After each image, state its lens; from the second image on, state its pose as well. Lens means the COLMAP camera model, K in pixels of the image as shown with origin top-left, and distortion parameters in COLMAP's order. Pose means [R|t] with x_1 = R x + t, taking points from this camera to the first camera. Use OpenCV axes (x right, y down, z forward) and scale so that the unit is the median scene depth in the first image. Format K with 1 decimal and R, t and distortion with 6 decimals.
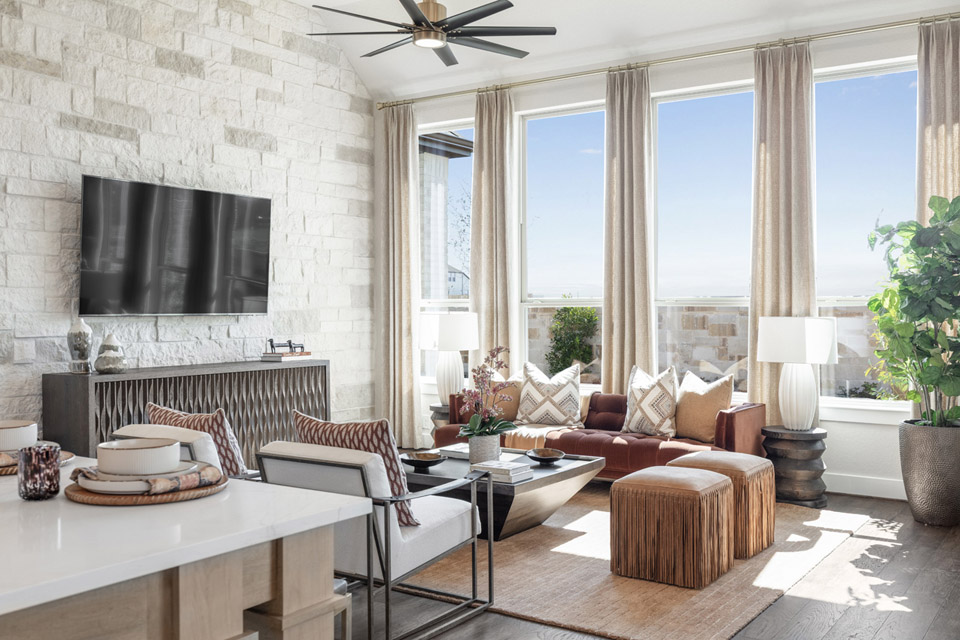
lens RADIAL K [[921.7, 0, 480.0], [0, 921.7, 320.0], [0, 0, 1]] dist [0.008180, 0.005599]
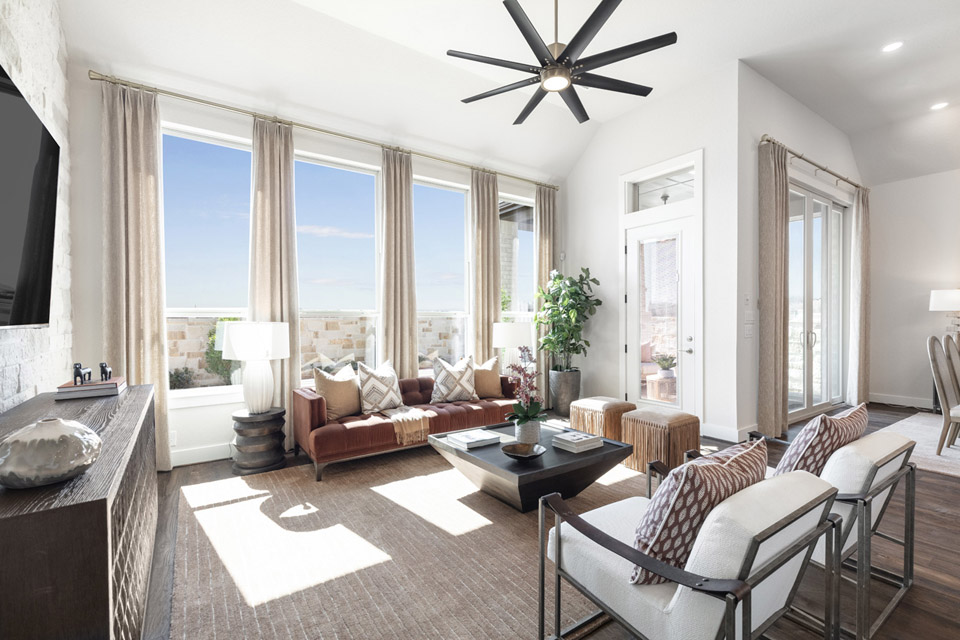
lens RADIAL K [[426.9, 0, 472.8], [0, 426.9, 321.9], [0, 0, 1]] dist [0.001291, 0.000141]
pose [[0.366846, -0.003093, 0.930277, -0.418386], [0.016313, 0.999862, -0.003109, -0.002383], [-0.930139, 0.016317, 0.366845, 0.658823]]
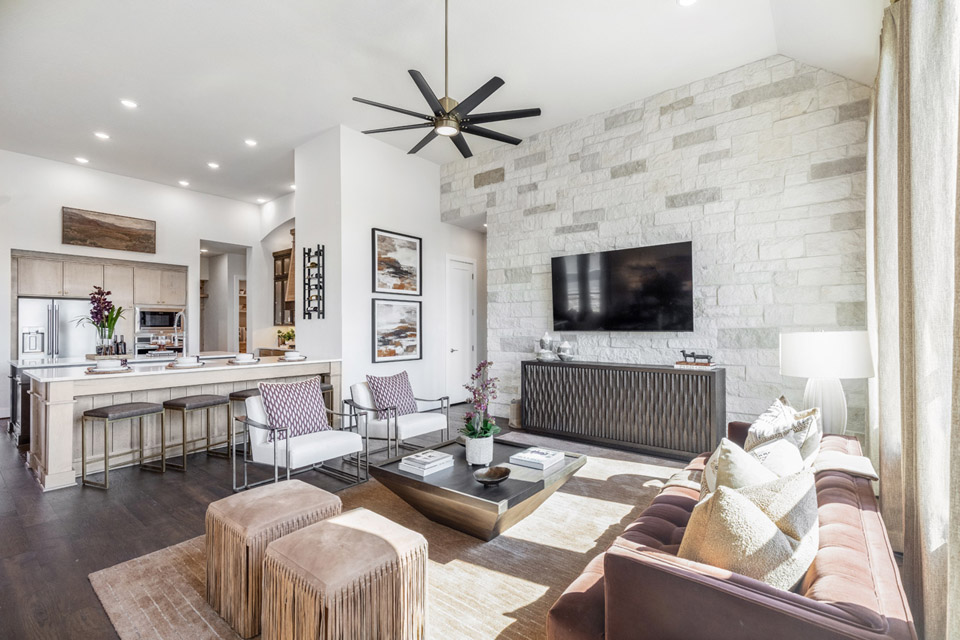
lens RADIAL K [[432.5, 0, 474.8], [0, 432.5, 334.9], [0, 0, 1]] dist [0.001819, 0.000274]
pose [[-0.082394, 0.008102, -0.996567, 0.420611], [-0.015625, 0.999834, 0.009420, -0.001967], [0.996477, 0.016347, -0.082254, 0.796507]]
